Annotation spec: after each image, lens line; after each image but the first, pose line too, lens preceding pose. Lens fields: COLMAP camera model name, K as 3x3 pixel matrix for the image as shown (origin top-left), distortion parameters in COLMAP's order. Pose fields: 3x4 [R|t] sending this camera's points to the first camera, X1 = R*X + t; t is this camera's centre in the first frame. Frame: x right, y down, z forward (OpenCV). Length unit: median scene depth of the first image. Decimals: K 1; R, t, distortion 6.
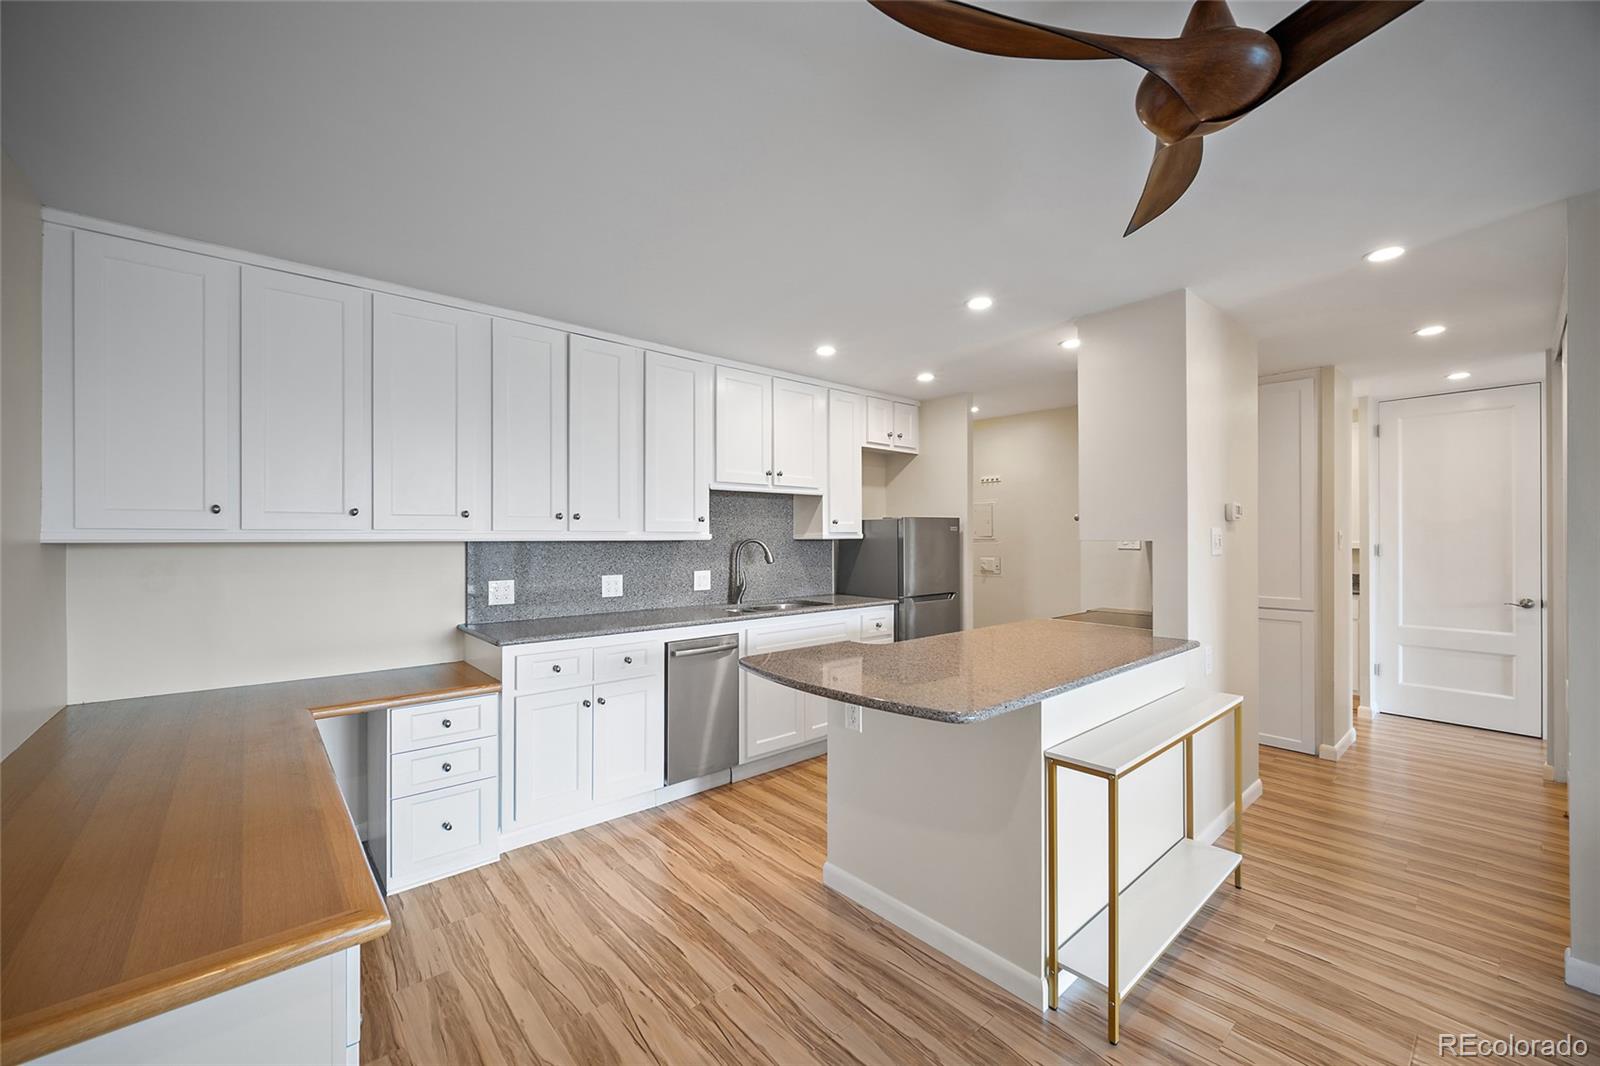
lens RADIAL K [[641.5, 0, 789.8], [0, 641.5, 533.3], [0, 0, 1]] dist [-0.001018, 0.000231]
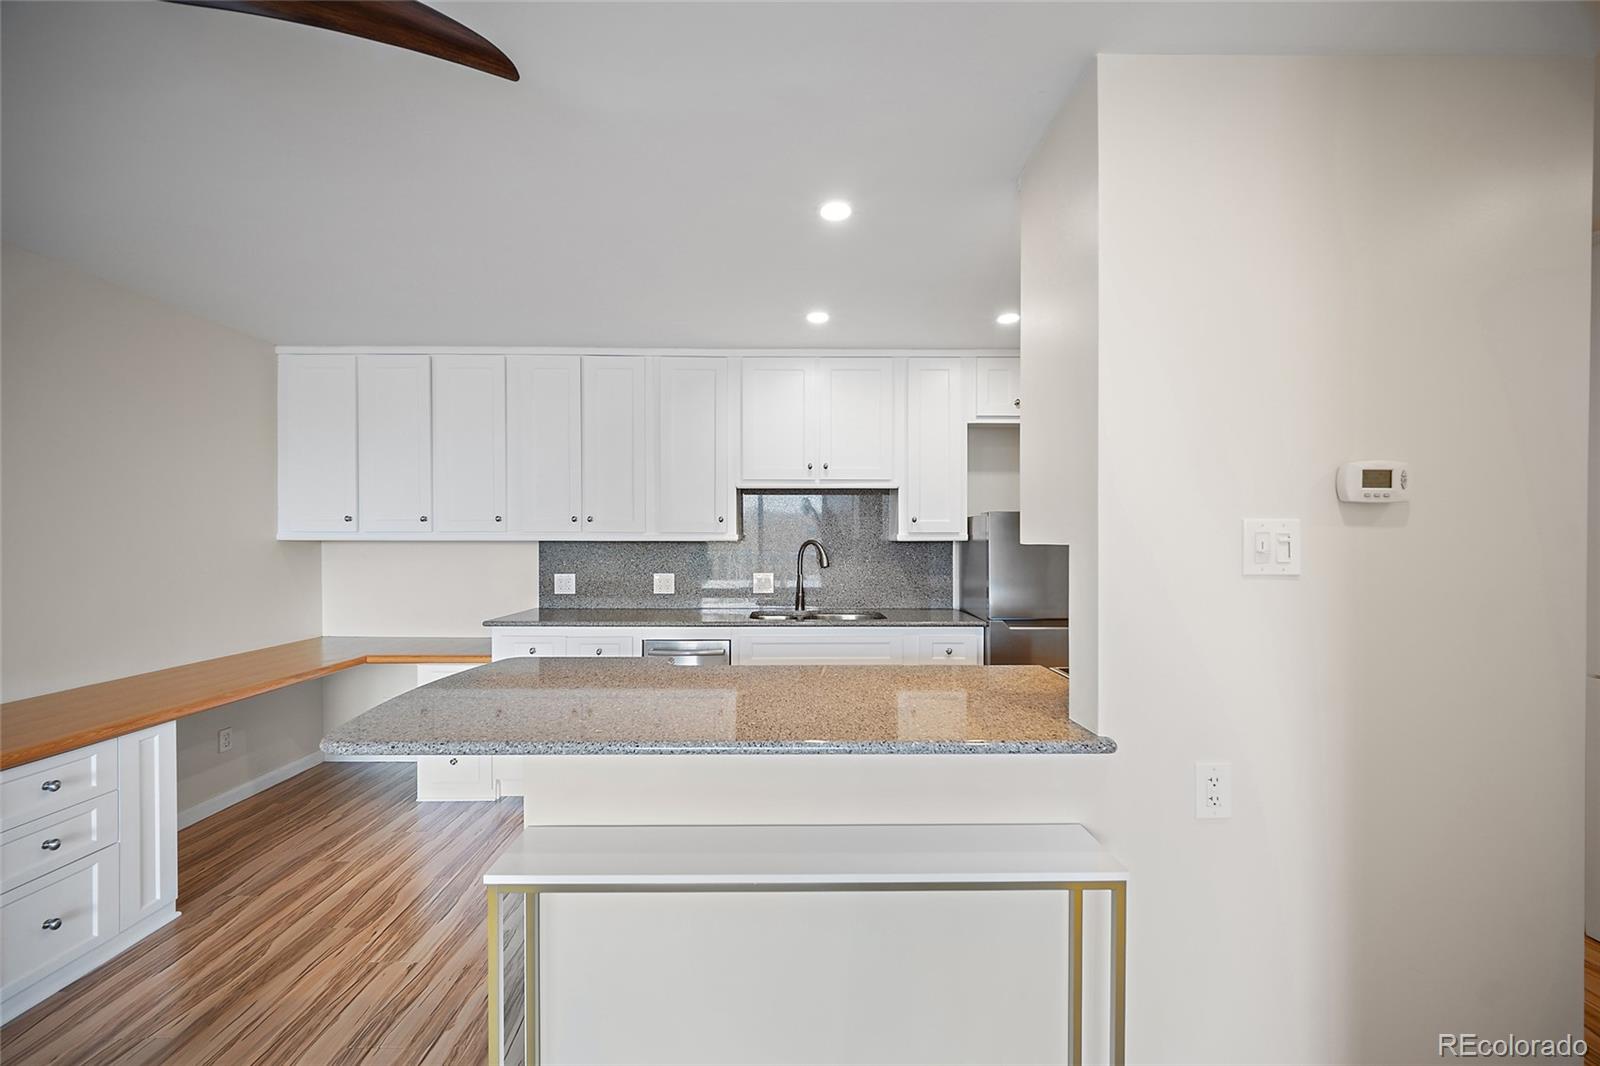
lens RADIAL K [[641.5, 0, 792.0], [0, 641.5, 539.4], [0, 0, 1]] dist [-0.001018, 0.000231]
pose [[0.755565, 0.002638, -0.655069, 0.588242], [0.000864, 0.999987, 0.005025, 0.003782], [0.655074, -0.004363, 0.755552, 0.339910]]
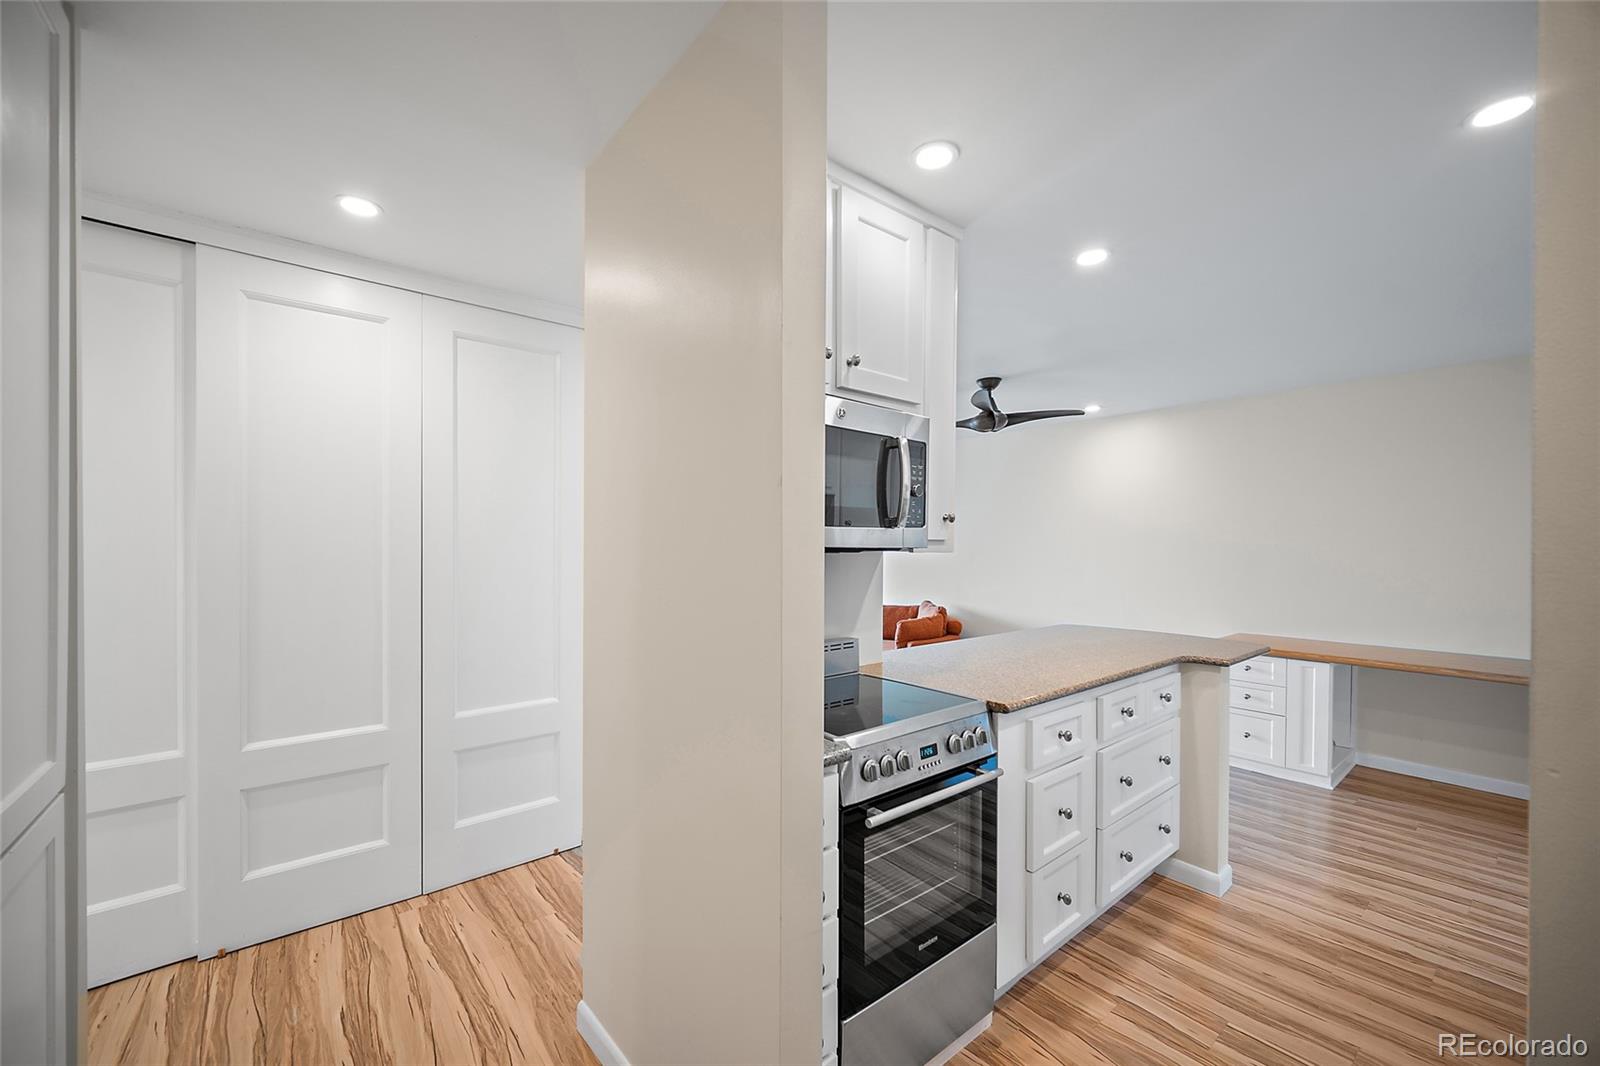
lens RADIAL K [[641.5, 0, 800.2], [0, 641.5, 541.6], [0, 0, 1]] dist [-0.001018, 0.000231]
pose [[-0.999560, -0.003107, 0.029515, 0.498085], [-0.003186, 0.999991, -0.002639, 0.004434], [-0.029506, -0.002731, -0.999561, 1.460349]]
